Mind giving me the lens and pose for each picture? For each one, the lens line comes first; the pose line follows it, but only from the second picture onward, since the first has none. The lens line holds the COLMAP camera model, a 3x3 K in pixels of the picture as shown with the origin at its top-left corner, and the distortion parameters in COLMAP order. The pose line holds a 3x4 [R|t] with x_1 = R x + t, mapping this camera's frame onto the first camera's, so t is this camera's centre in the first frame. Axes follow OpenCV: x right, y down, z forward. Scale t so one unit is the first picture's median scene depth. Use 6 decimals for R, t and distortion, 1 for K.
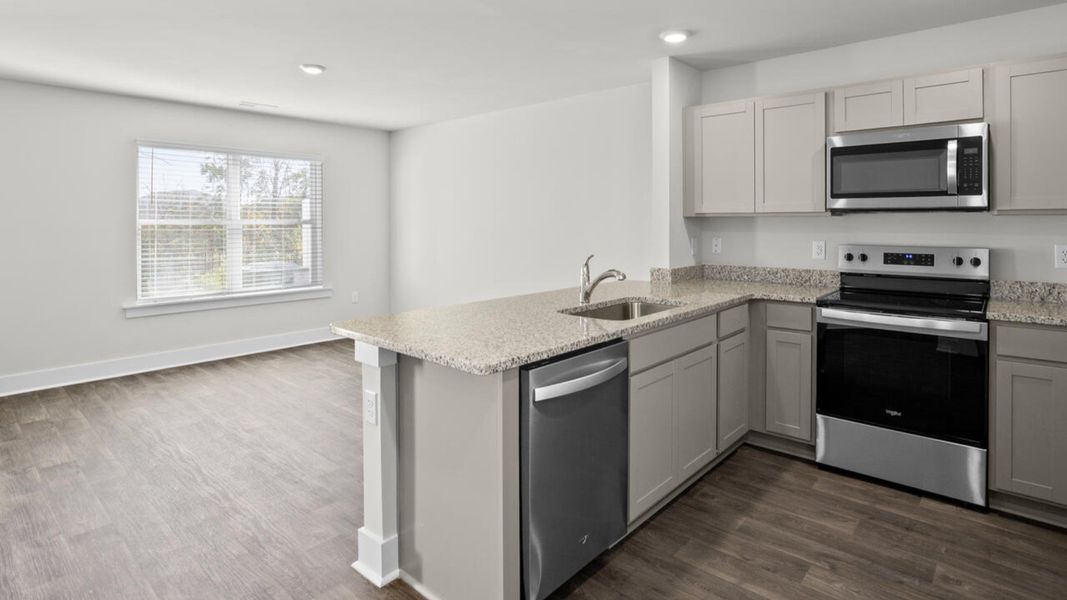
lens RADIAL K [[544.8, 0, 537.9], [0, 544.8, 283.4], [0, 0, 1]] dist [-0.000569, -0.000001]
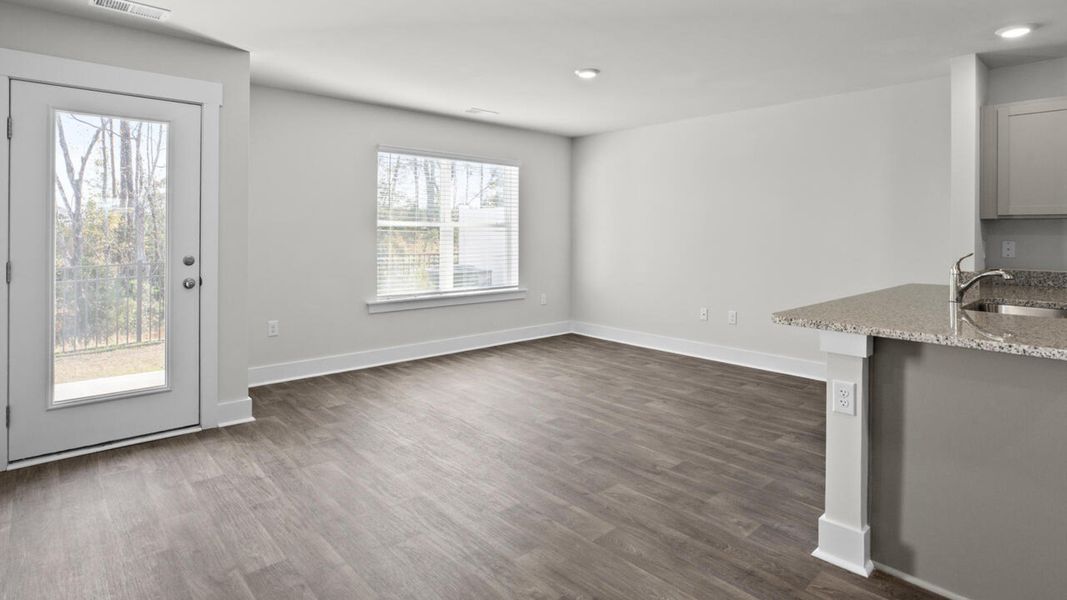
lens RADIAL K [[541.0, 0, 564.6], [0, 541.0, 293.6], [0, 0, 1]] dist [-0.004335, -0.000534]
pose [[0.995664, 0.019728, -0.090901, -0.355199], [-0.019794, 0.999804, 0.000173, 0.022376], [0.090887, 0.001627, 0.995860, -0.016944]]
